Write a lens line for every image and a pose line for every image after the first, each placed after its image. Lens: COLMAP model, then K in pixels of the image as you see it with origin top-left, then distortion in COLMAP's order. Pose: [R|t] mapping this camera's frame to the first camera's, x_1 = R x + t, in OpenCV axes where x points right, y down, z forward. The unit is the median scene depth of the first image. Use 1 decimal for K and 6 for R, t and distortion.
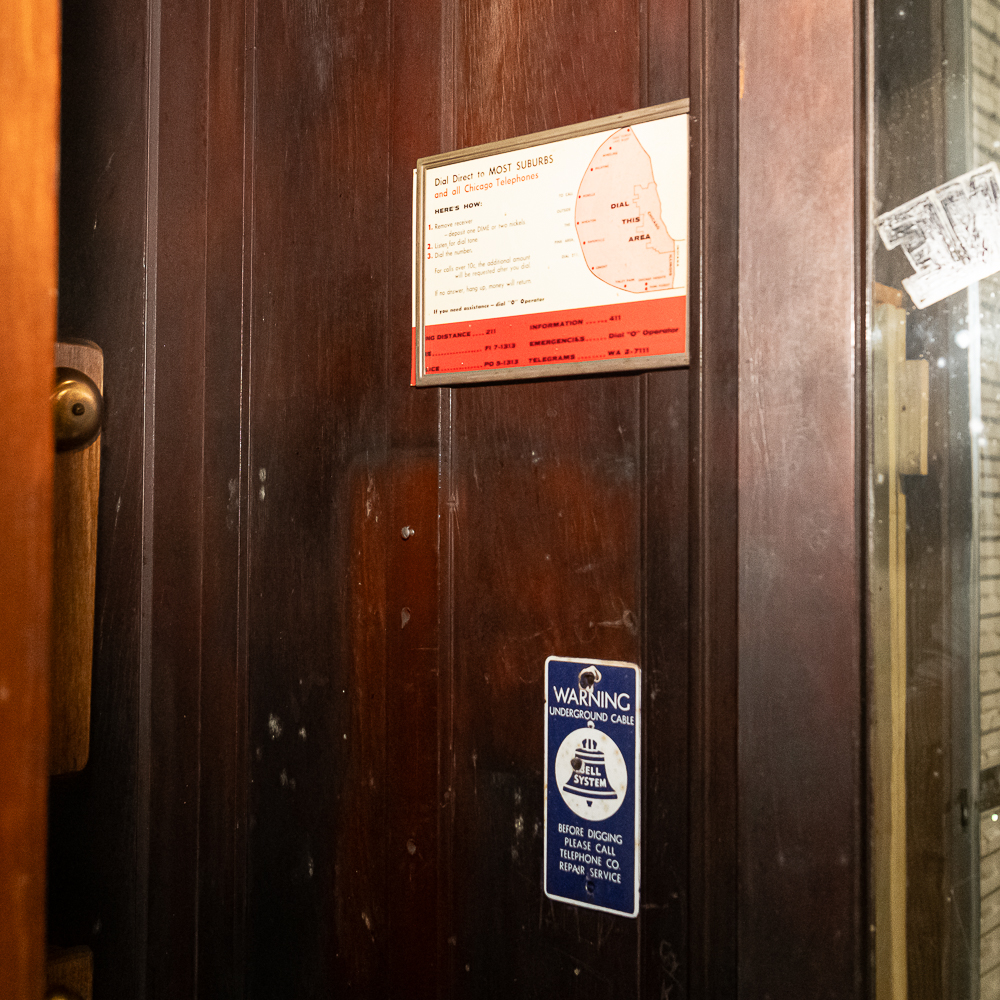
lens RADIAL K [[1010.1, 0, 500.2], [0, 1010.1, 499.1], [0, 0, 1]] dist [0.006908, 0.000000]
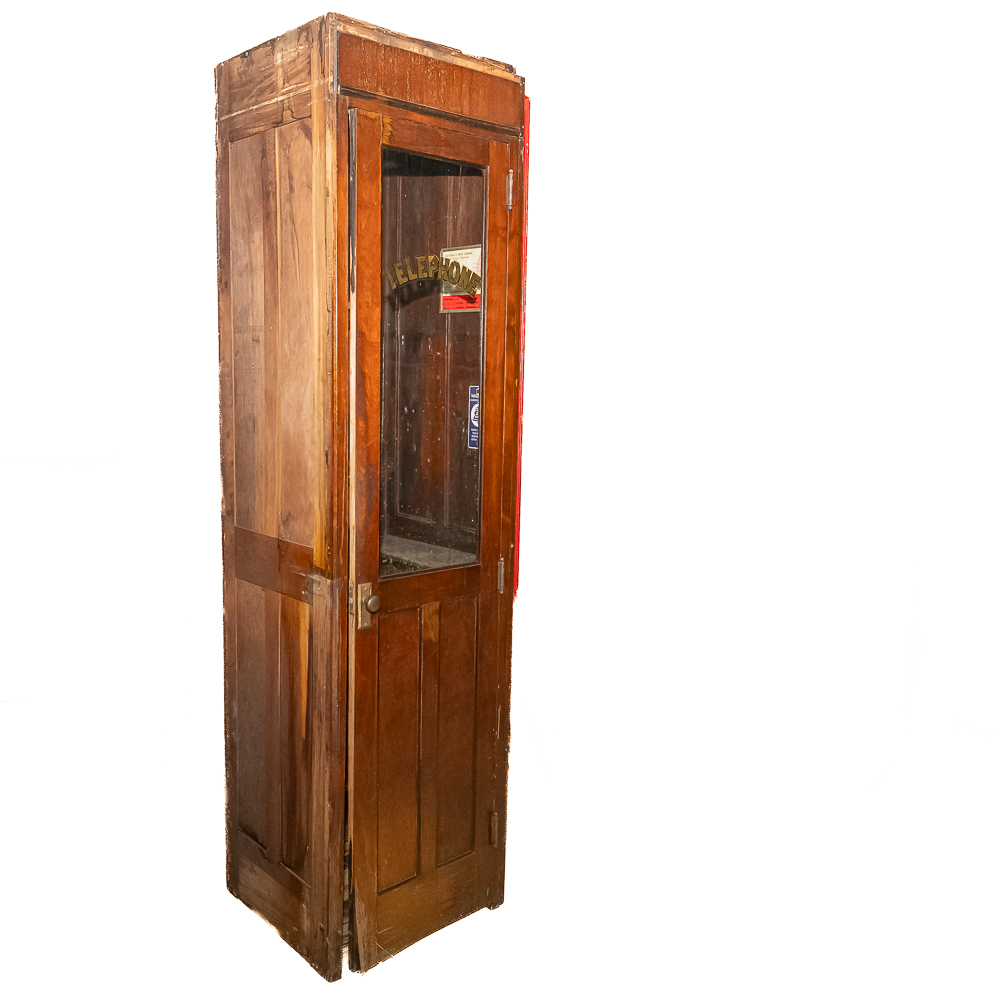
lens RADIAL K [[1010.1, 0, 499.9], [0, 1010.1, 503.3], [0, 0, 1]] dist [0.006908, 0.000000]
pose [[0.975937, 0.041243, -0.214115, 0.960984], [-0.010309, 0.989578, 0.143625, 0.042573], [0.217807, -0.137962, 0.966192, -2.643362]]
